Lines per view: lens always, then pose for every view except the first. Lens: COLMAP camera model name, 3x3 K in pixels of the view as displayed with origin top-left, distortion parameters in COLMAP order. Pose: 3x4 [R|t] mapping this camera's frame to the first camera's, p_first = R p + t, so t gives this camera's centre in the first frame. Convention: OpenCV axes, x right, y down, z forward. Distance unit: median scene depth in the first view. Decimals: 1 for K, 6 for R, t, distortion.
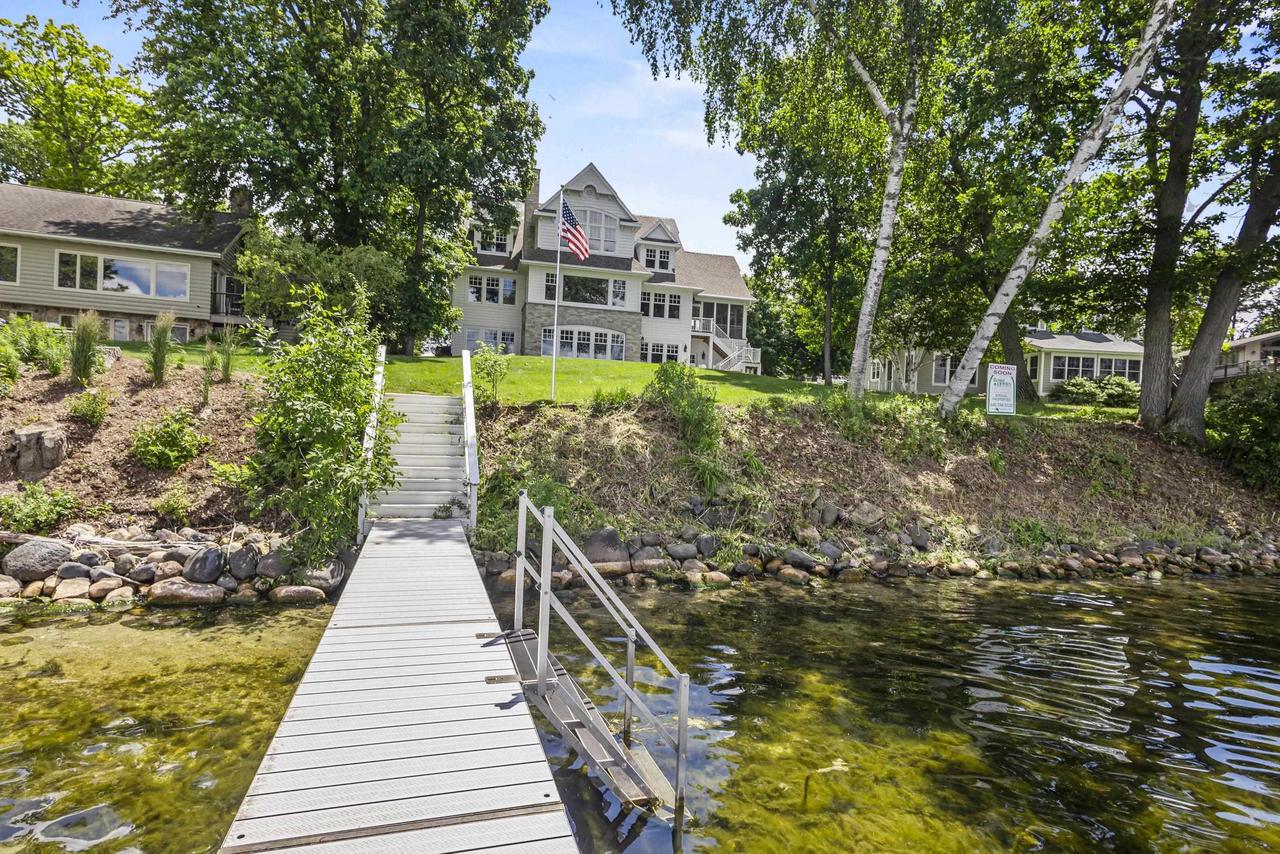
lens RADIAL K [[628.5, 0, 622.4], [0, 628.5, 454.3], [0, 0, 1]] dist [0.002655, -0.002526]
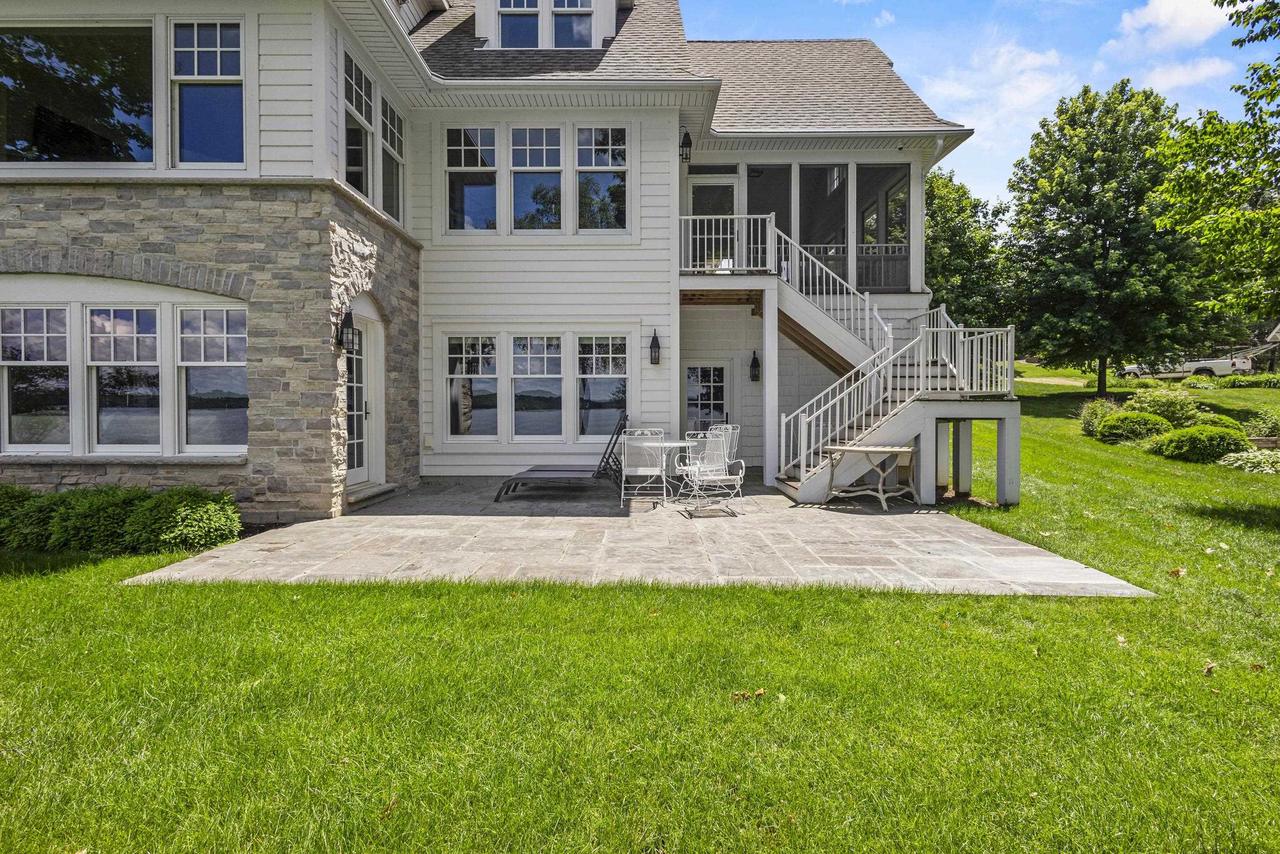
lens RADIAL K [[590.8, 0, 634.1], [0, 590.8, 423.2], [0, 0, 1]] dist [0.008639, -0.002976]
pose [[0.968934, -0.035147, -0.244809, 0.165132], [0.030447, 0.999273, -0.022958, -0.153207], [0.245438, 0.014791, 0.969300, 0.885768]]
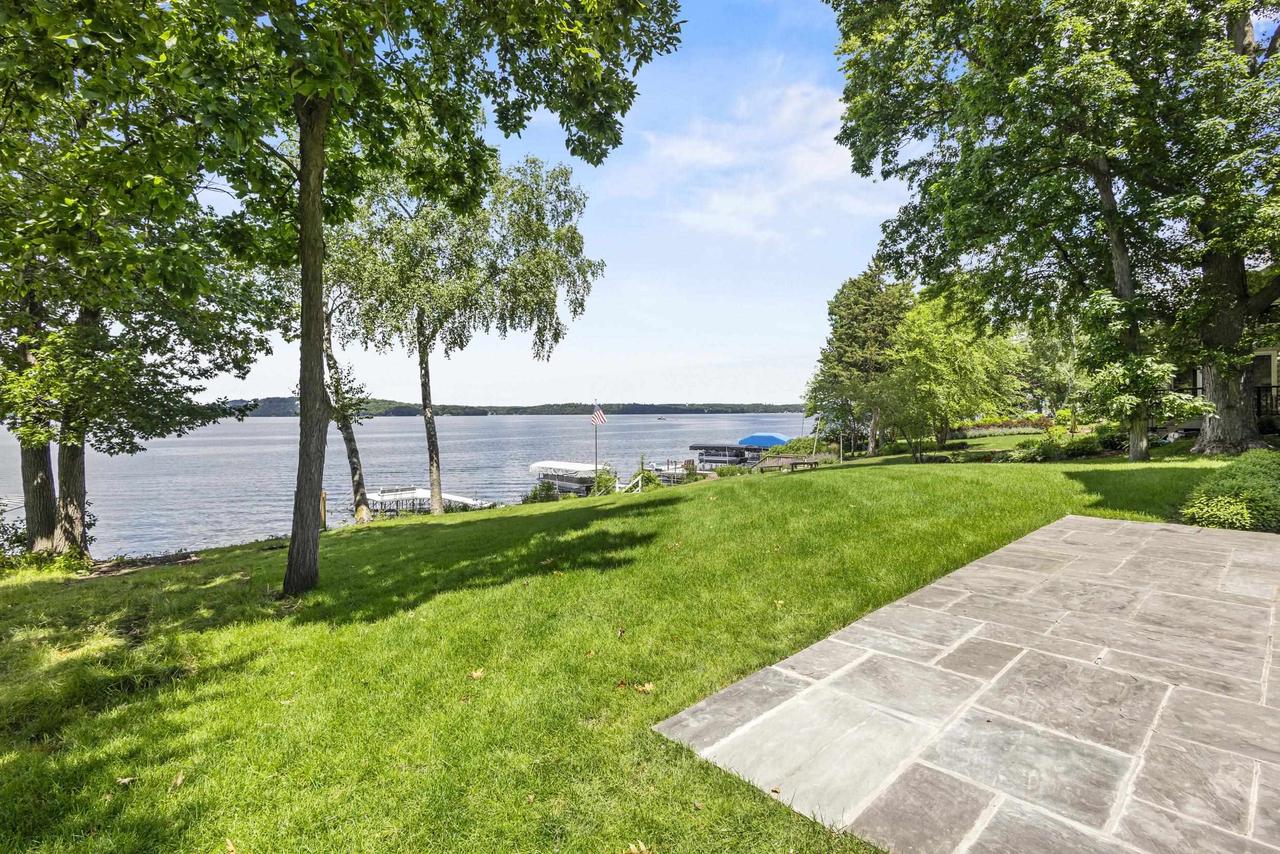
lens RADIAL K [[590.8, 0, 623.8], [0, 590.8, 419.0], [0, 0, 1]] dist [0.008639, -0.002976]
pose [[-0.894189, -0.029183, -0.446737, 0.276709], [-0.045518, 0.998628, 0.025875, -0.159913], [0.445369, 0.043472, -0.894291, 1.096191]]
